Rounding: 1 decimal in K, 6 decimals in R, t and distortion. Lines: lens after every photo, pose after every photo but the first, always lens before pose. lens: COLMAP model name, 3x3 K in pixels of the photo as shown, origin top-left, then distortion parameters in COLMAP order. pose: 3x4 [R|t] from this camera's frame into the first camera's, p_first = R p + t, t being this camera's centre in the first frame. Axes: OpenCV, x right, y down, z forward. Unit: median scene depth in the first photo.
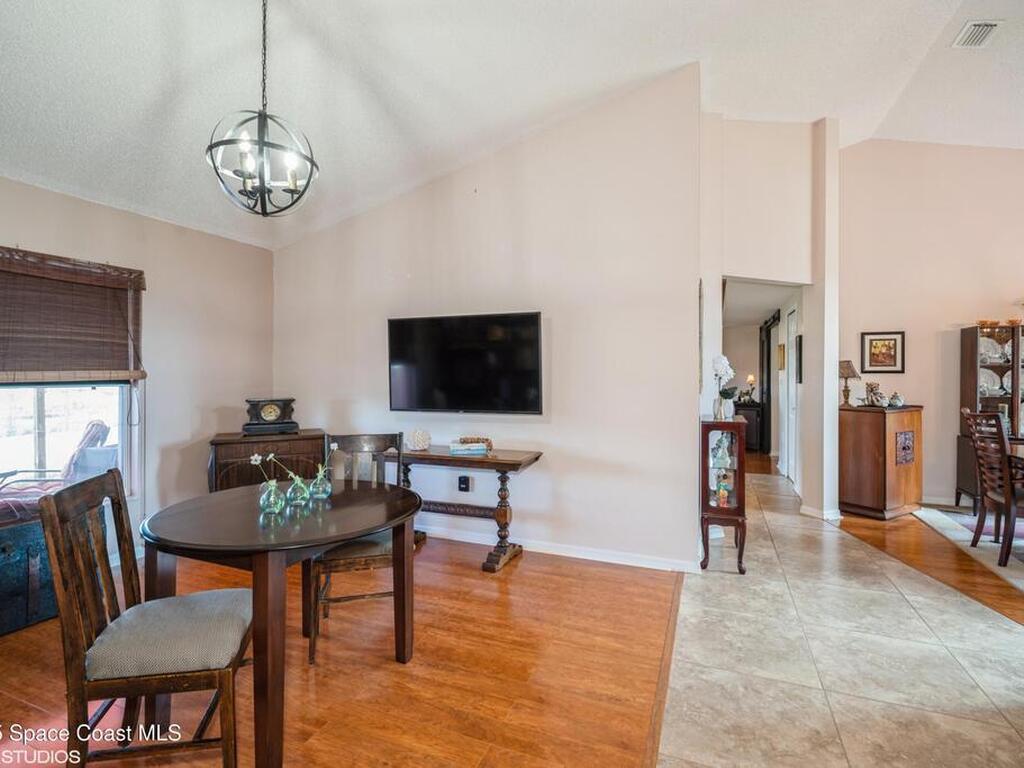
lens RADIAL K [[504.4, 0, 512.9], [0, 504.4, 375.7], [0, 0, 1]] dist [-0.001283, -0.001980]
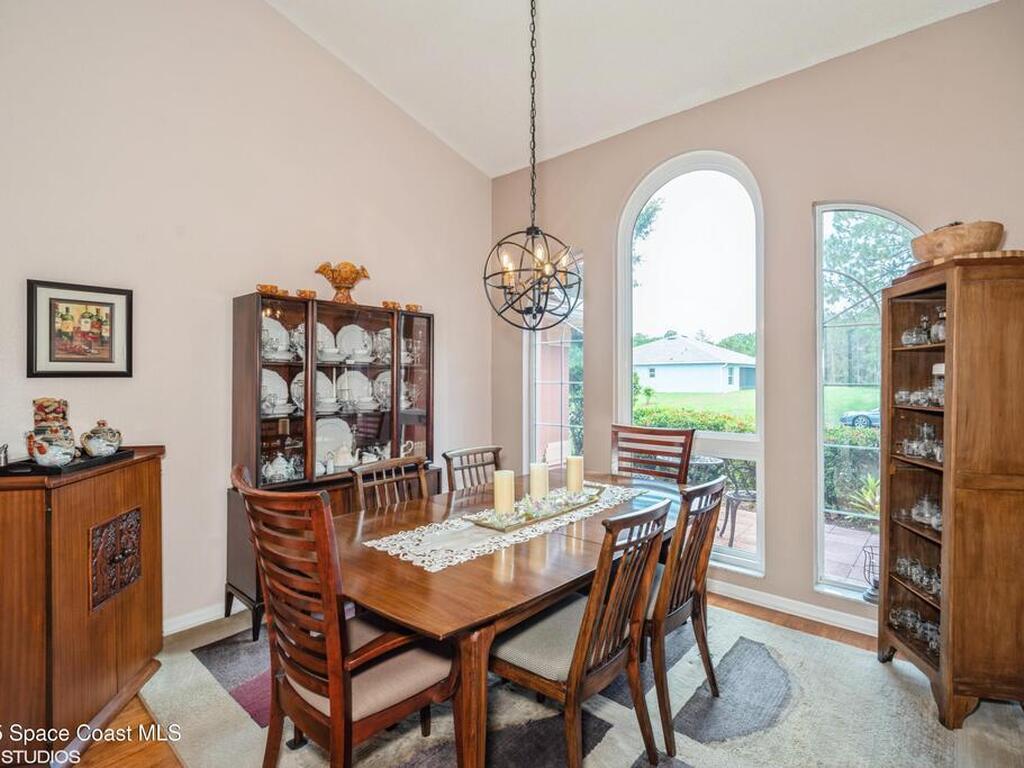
lens RADIAL K [[504.4, 0, 511.5], [0, 504.4, 373.9], [0, 0, 1]] dist [-0.001283, -0.001980]
pose [[0.337201, 0.002971, 0.941428, 0.493936], [0.003586, 0.999984, -0.004441, -0.005190], [-0.941426, 0.004874, 0.337185, 0.549000]]
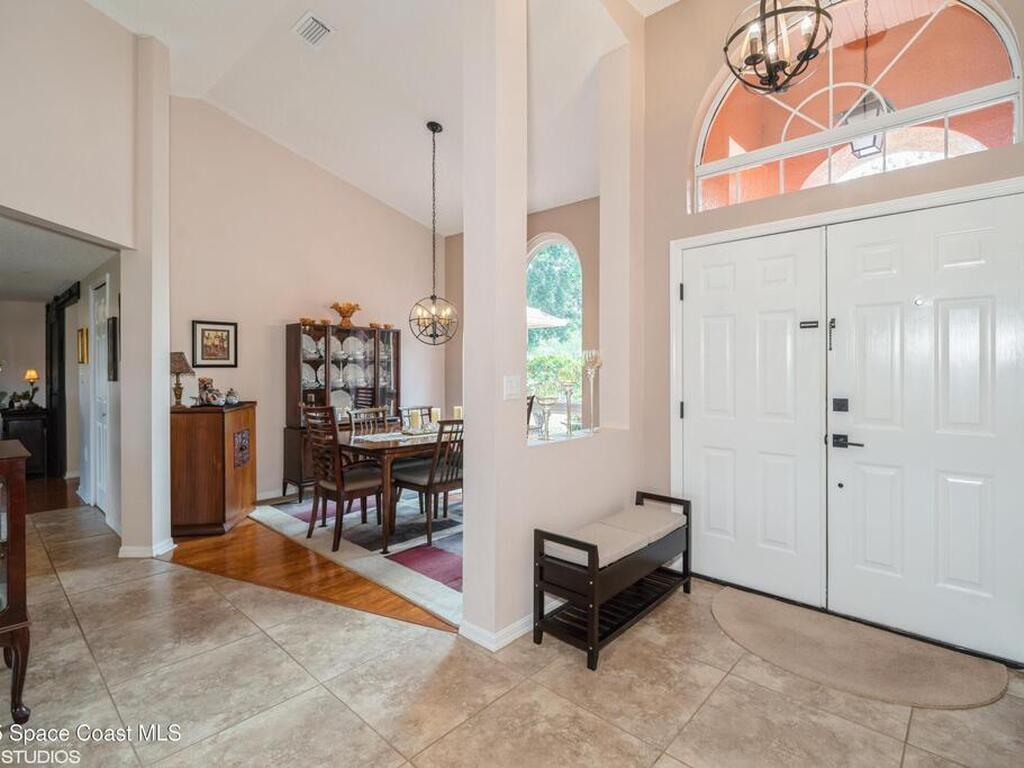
lens RADIAL K [[504.4, 0, 517.9], [0, 504.4, 369.8], [0, 0, 1]] dist [-0.001283, -0.001980]
pose [[0.351549, -0.005048, 0.936156, 0.089614], [0.005484, 0.999979, 0.003333, -0.001182], [-0.936153, 0.003962, 0.351569, 0.198120]]
